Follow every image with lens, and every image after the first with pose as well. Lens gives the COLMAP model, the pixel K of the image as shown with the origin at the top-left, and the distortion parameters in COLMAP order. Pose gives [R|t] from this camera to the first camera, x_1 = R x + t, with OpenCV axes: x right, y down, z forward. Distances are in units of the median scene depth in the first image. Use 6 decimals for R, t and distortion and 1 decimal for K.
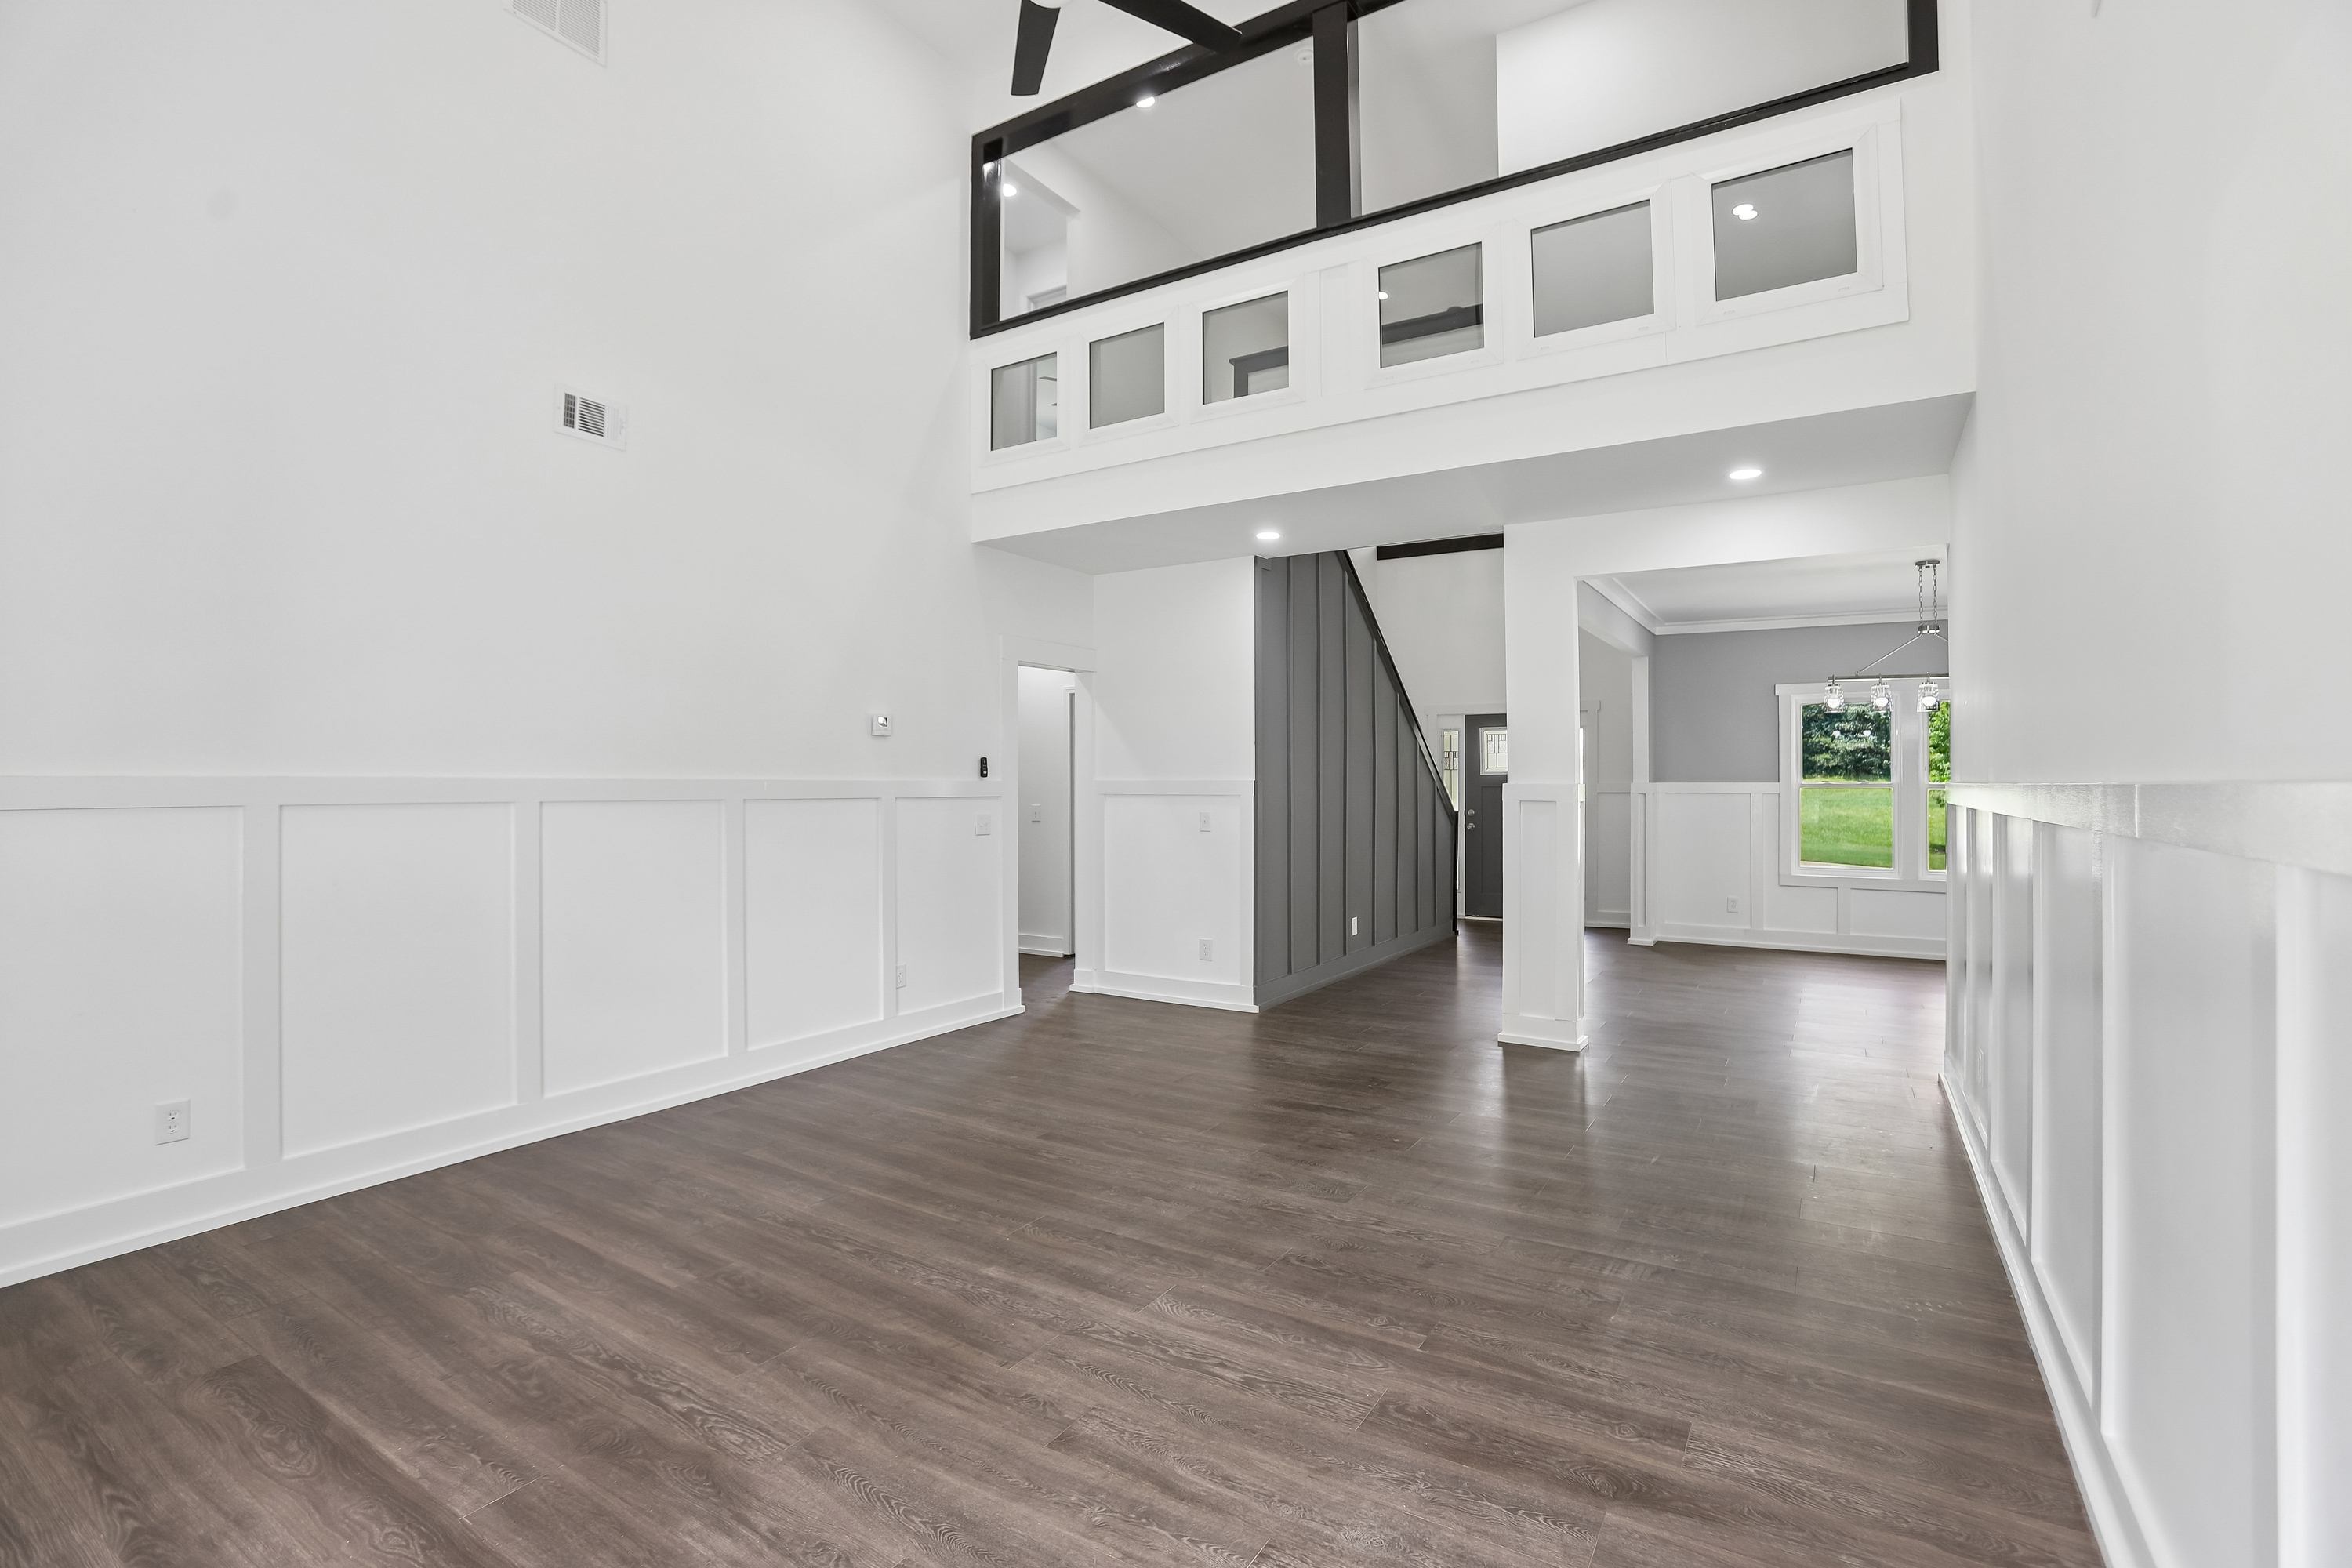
lens RADIAL K [[1090.2, 0, 1176.0], [0, 1090.2, 784.0], [0, 0, 1]] dist [-0.078494, 0.035409]
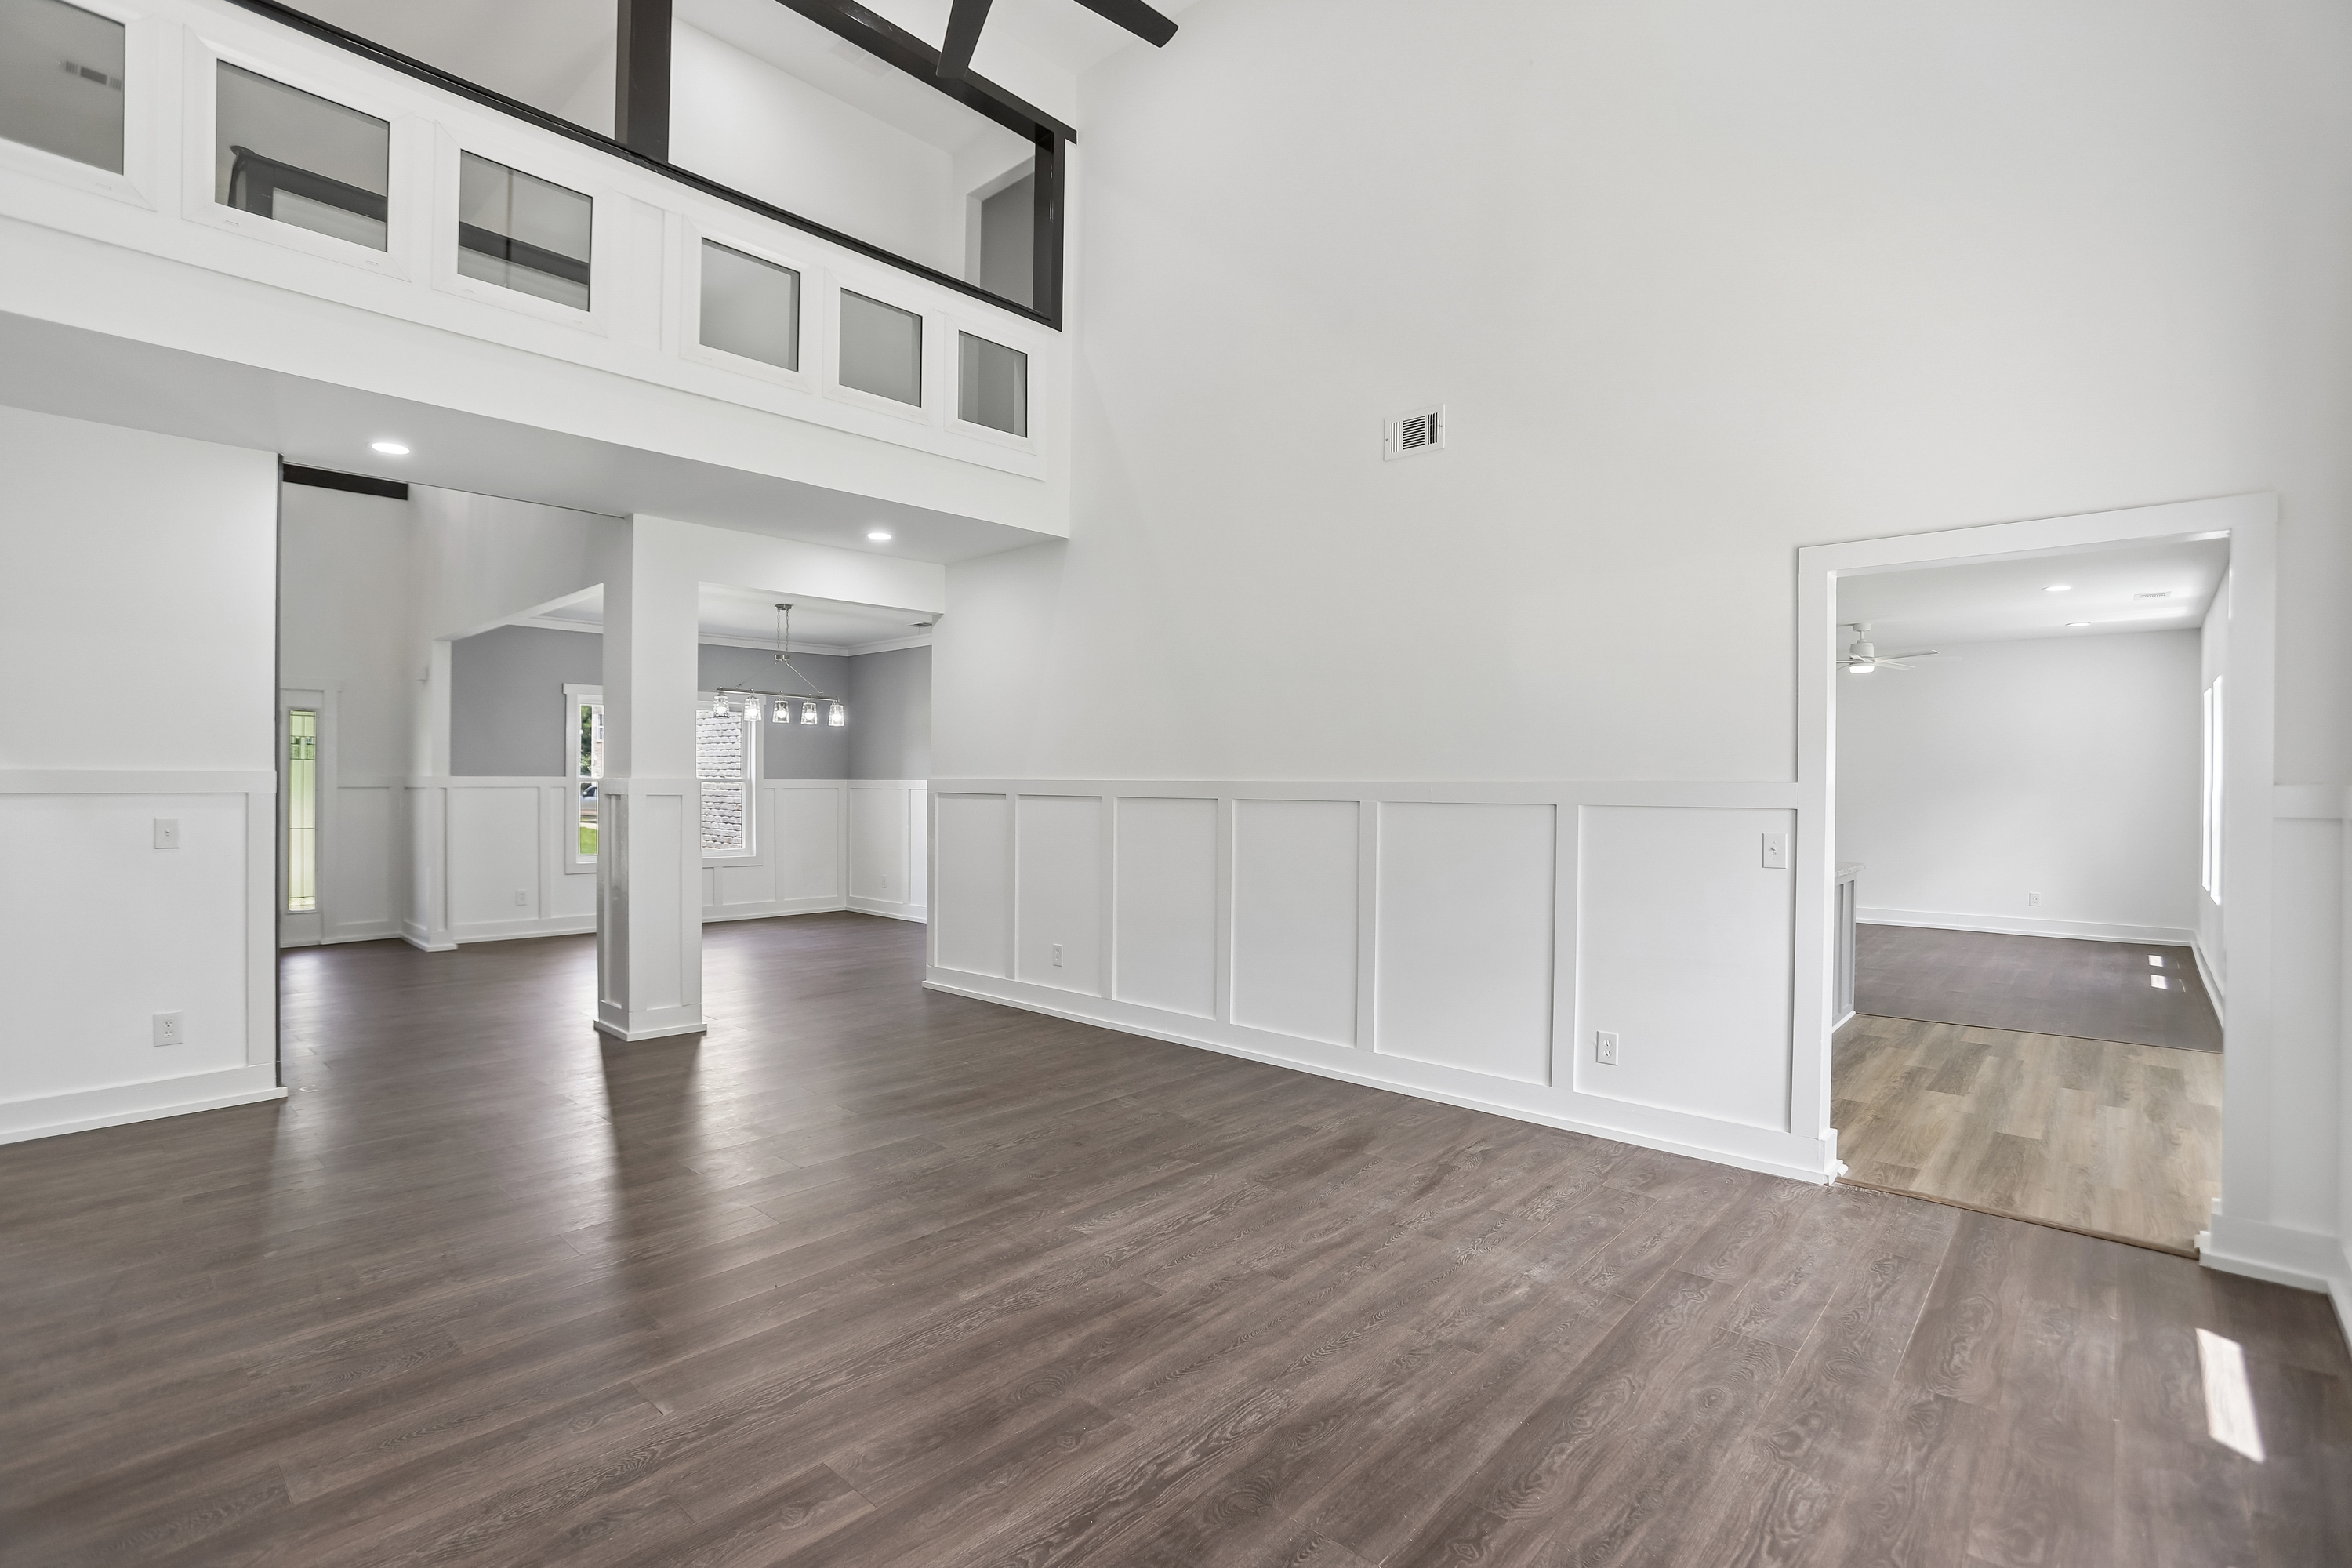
lens RADIAL K [[1090.2, 0, 1176.0], [0, 1090.2, 784.0], [0, 0, 1]] dist [-0.078494, 0.035409]
pose [[0.171935, -0.000408, 0.985108, -1.128691], [-0.005356, 0.999985, 0.001349, 0.004532], [-0.985094, -0.005508, 0.171930, 0.702122]]
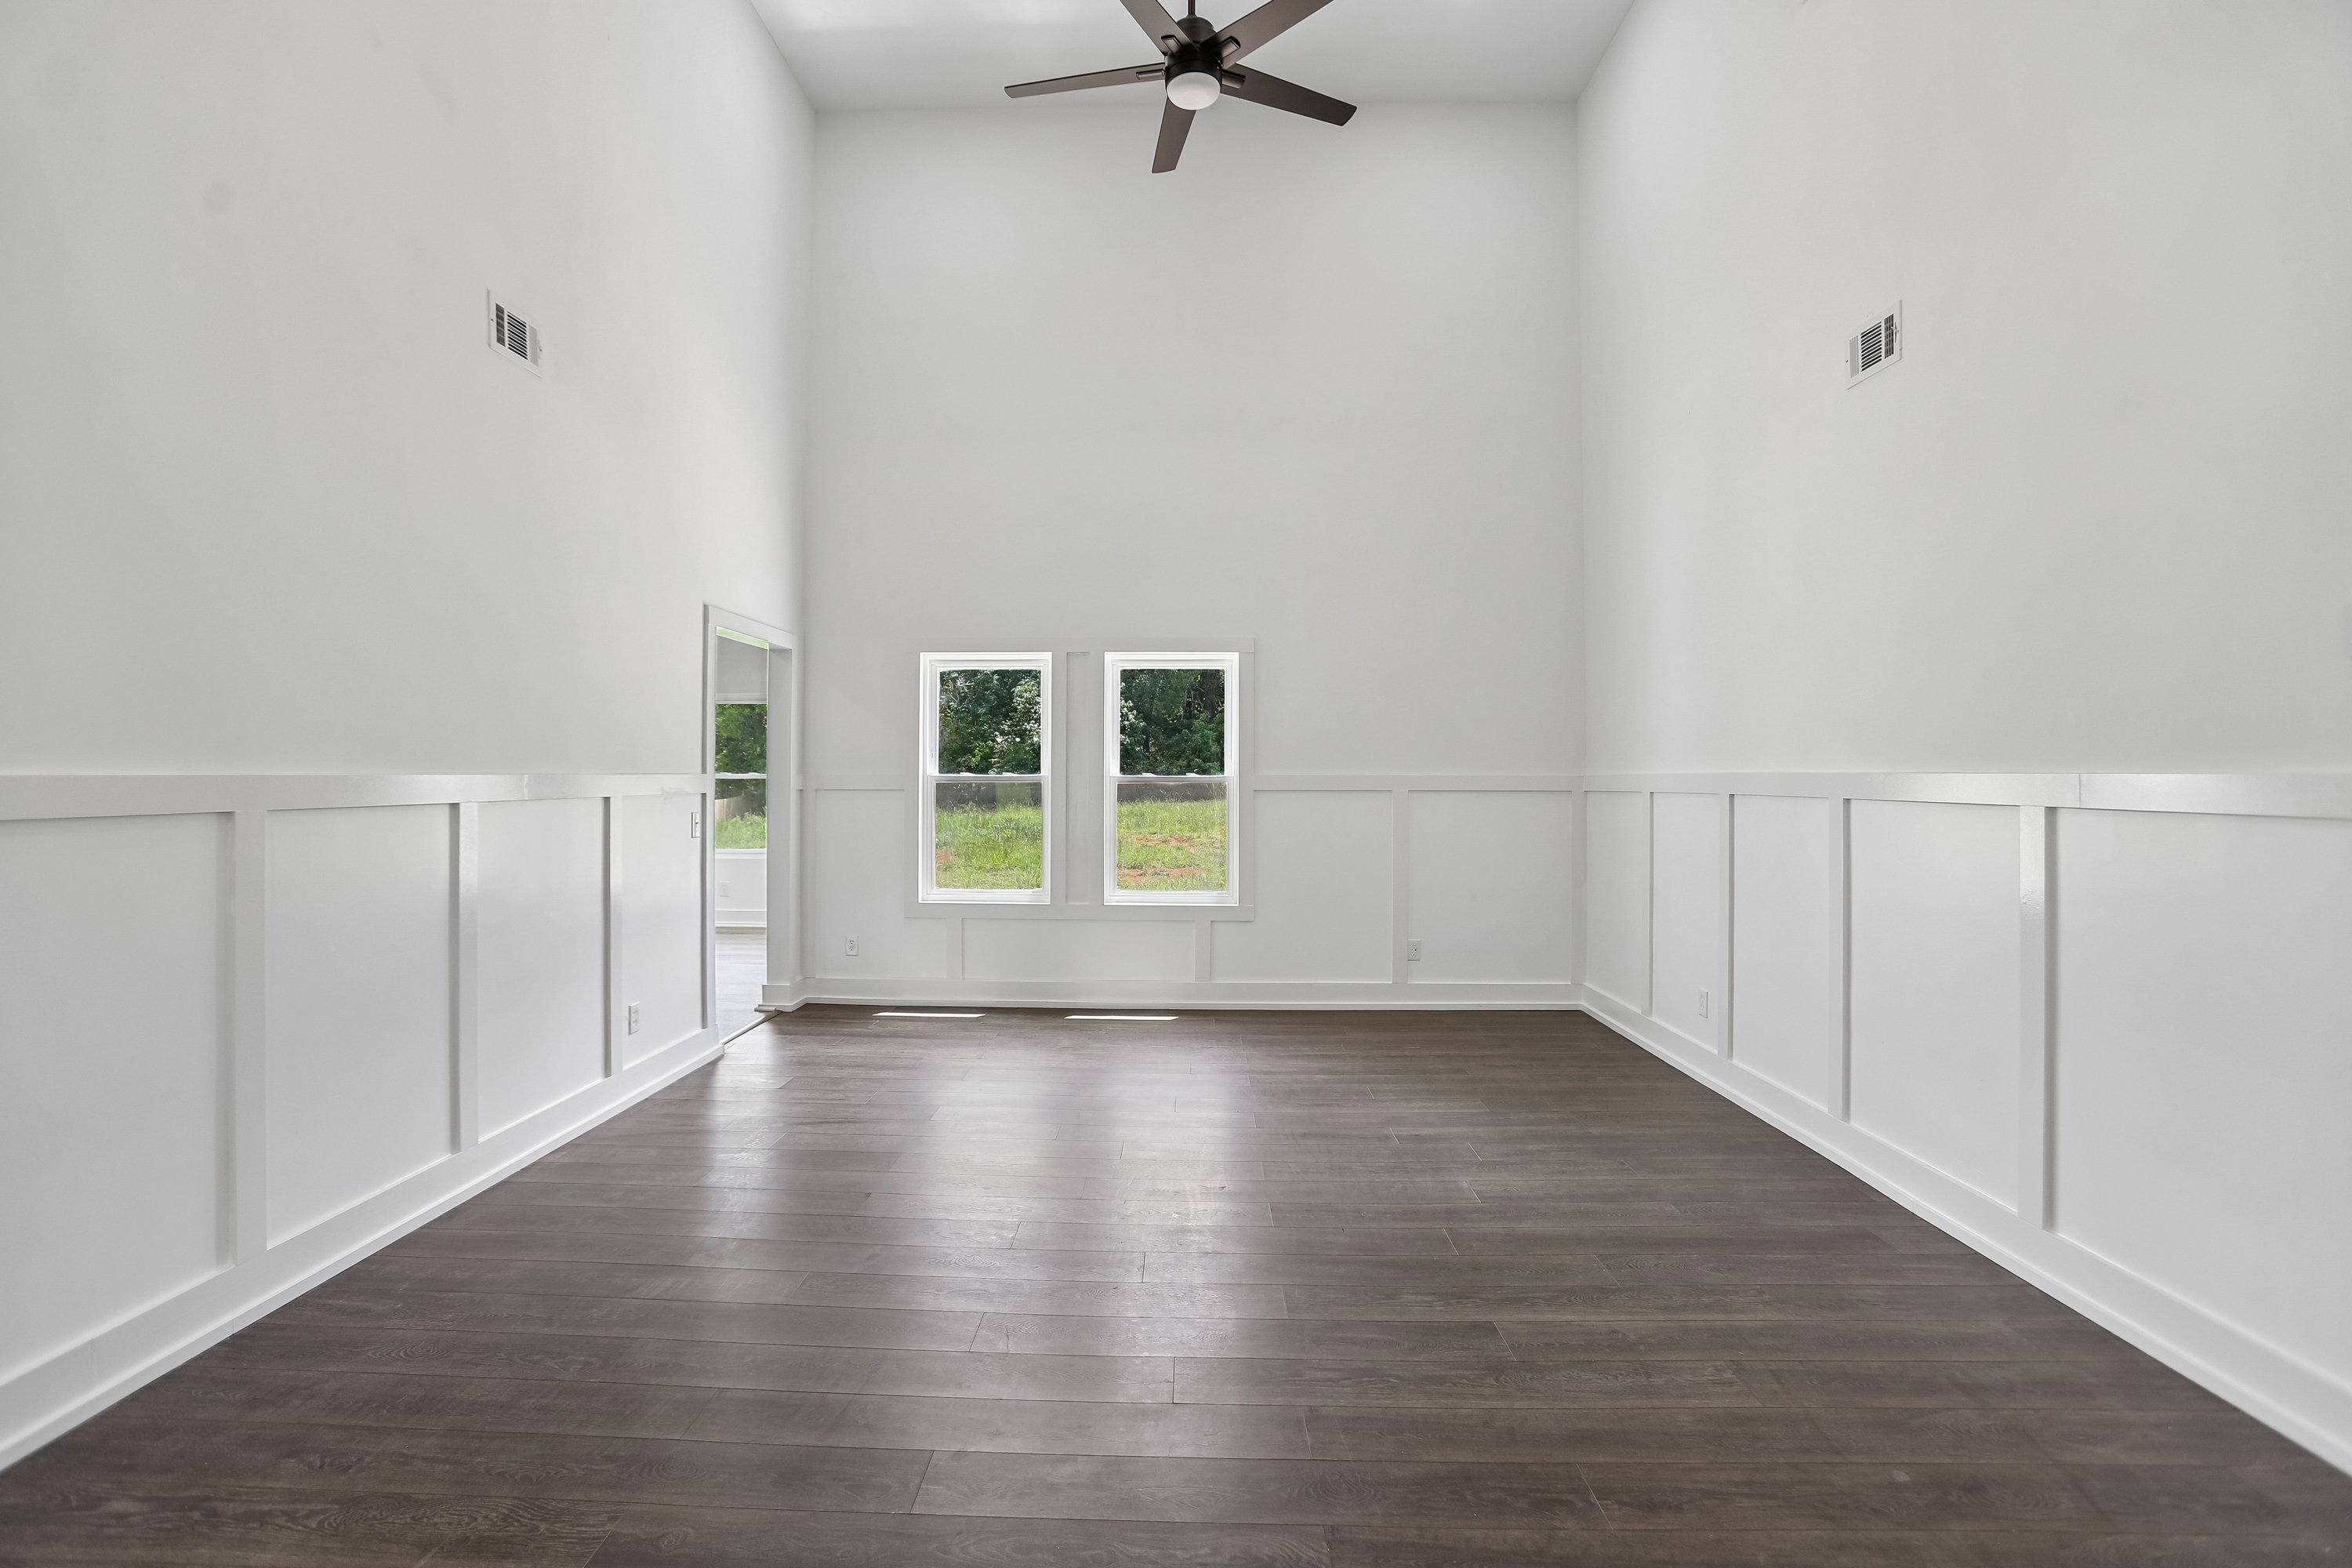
lens RADIAL K [[1097.1, 0, 1140.9], [0, 1097.1, 776.0], [0, 0, 1]] dist [-0.001377, -0.000123]
pose [[-0.872666, -0.002345, -0.488312, 0.558638], [-0.002575, 0.999997, -0.000199, 0.000720], [0.488311, 0.001084, -0.872669, 2.165033]]
